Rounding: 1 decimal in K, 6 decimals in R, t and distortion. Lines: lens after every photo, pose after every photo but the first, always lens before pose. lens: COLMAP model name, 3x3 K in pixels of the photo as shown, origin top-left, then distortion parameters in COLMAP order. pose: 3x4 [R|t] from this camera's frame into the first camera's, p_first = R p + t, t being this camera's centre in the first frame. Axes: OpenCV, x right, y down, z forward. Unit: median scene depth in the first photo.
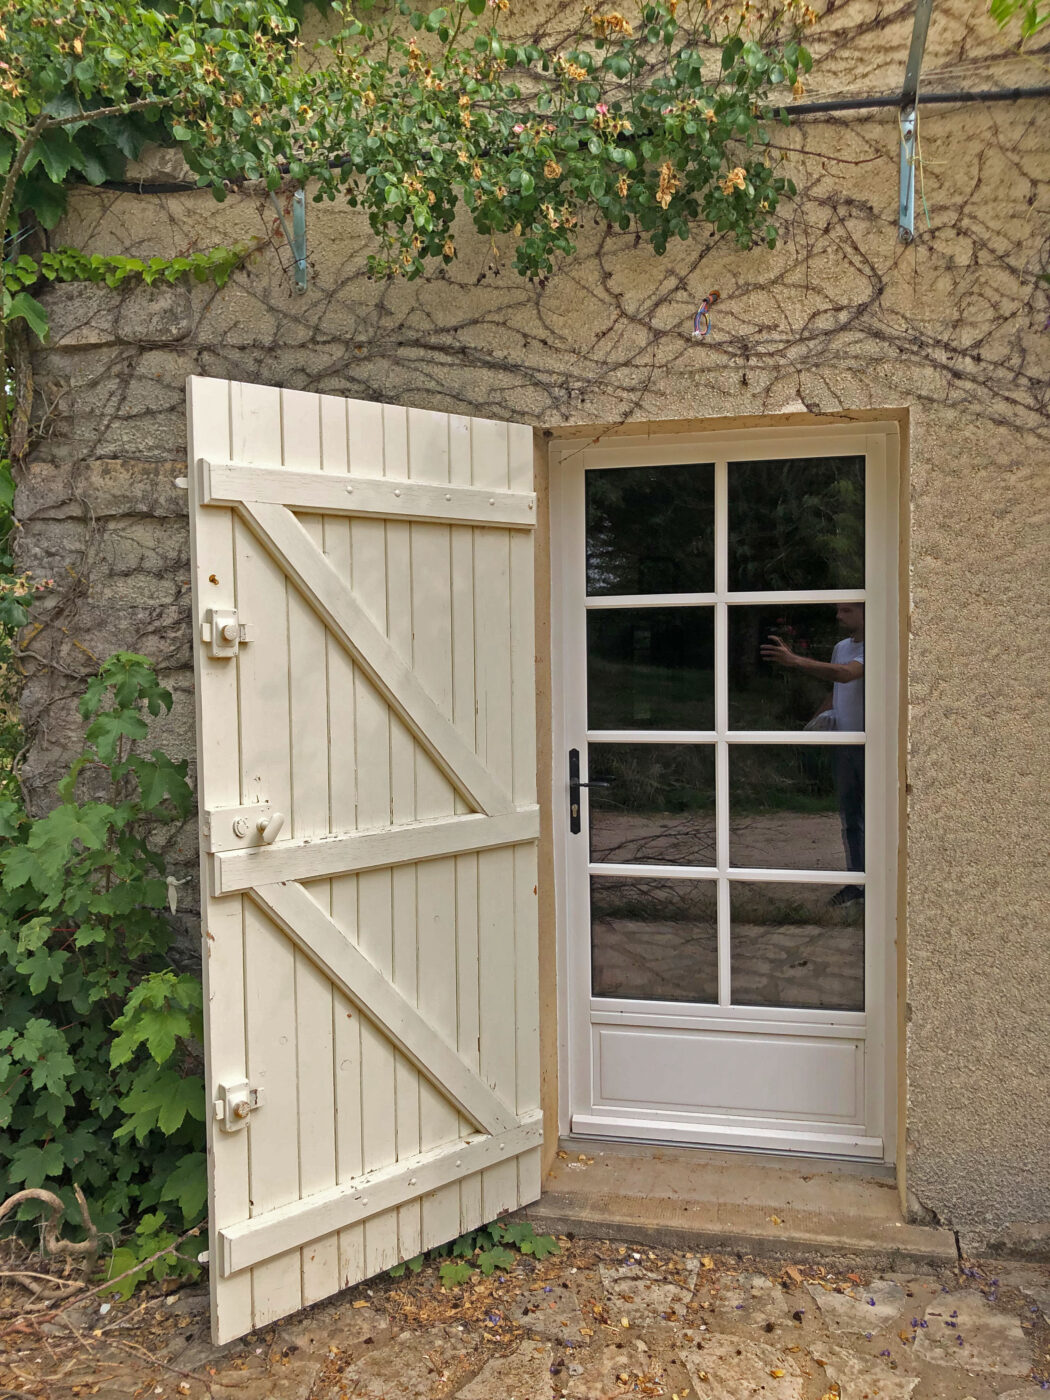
lens RADIAL K [[1173.6, 0, 530.8], [0, 1173.6, 687.9], [0, 0, 1]] dist [0.009784, 0.000639]
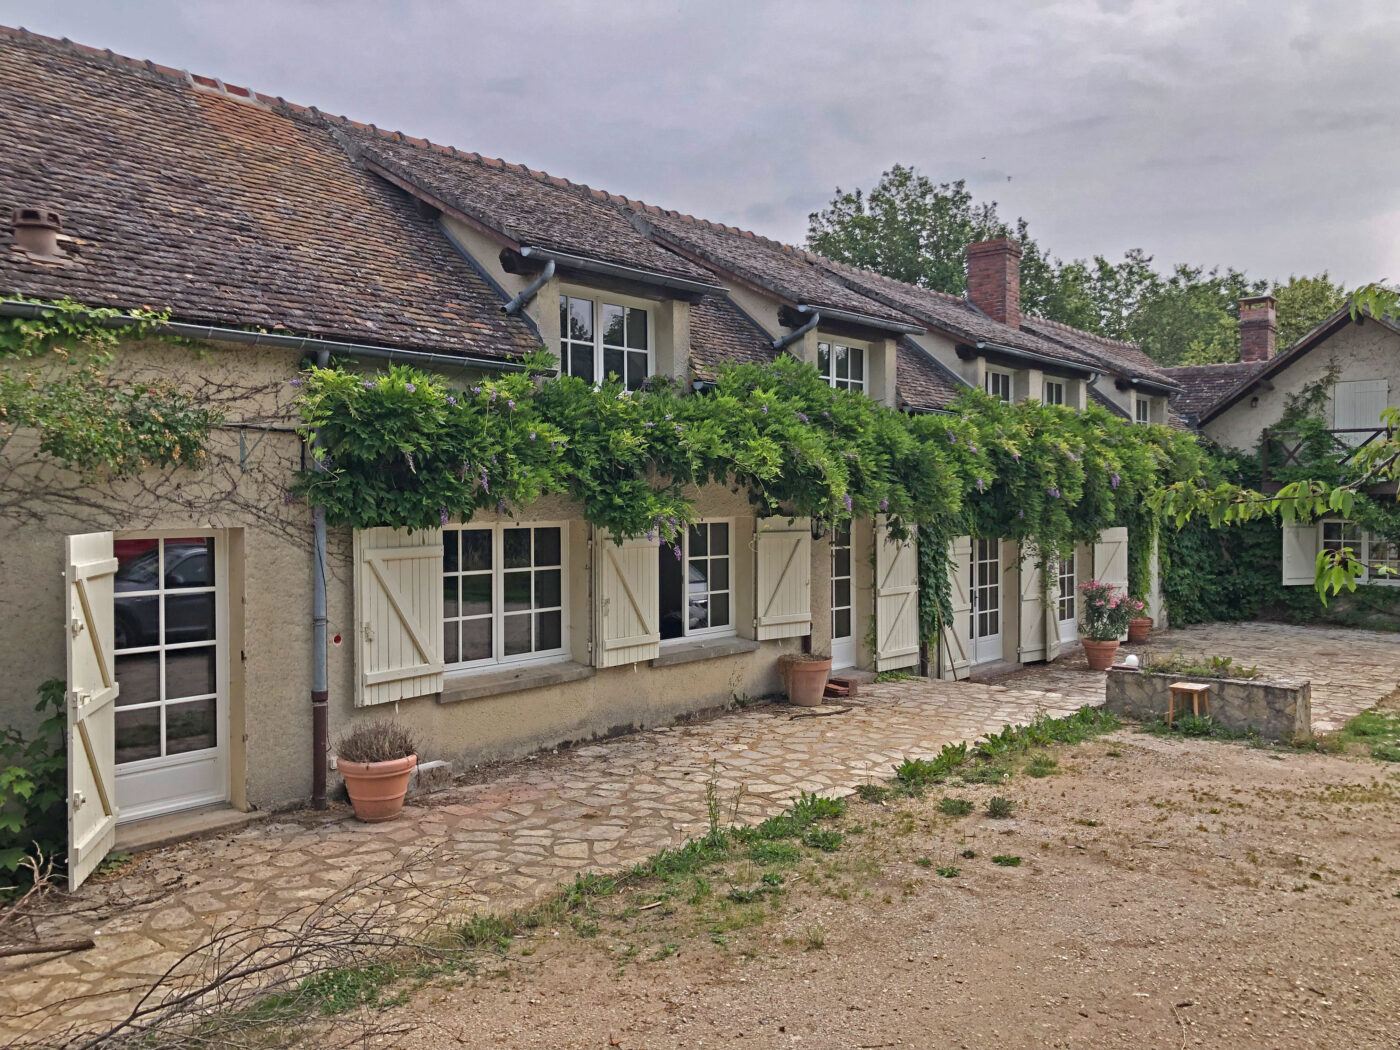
lens RADIAL K [[1173.6, 0, 703.4], [0, 1173.6, 517.9], [0, 0, 1]] dist [0.009784, 0.000639]
pose [[0.454060, -0.005102, 0.890956, -1.726170], [0.049934, 0.998558, -0.019730, -0.142833], [-0.889571, 0.053448, 0.453660, -1.316615]]
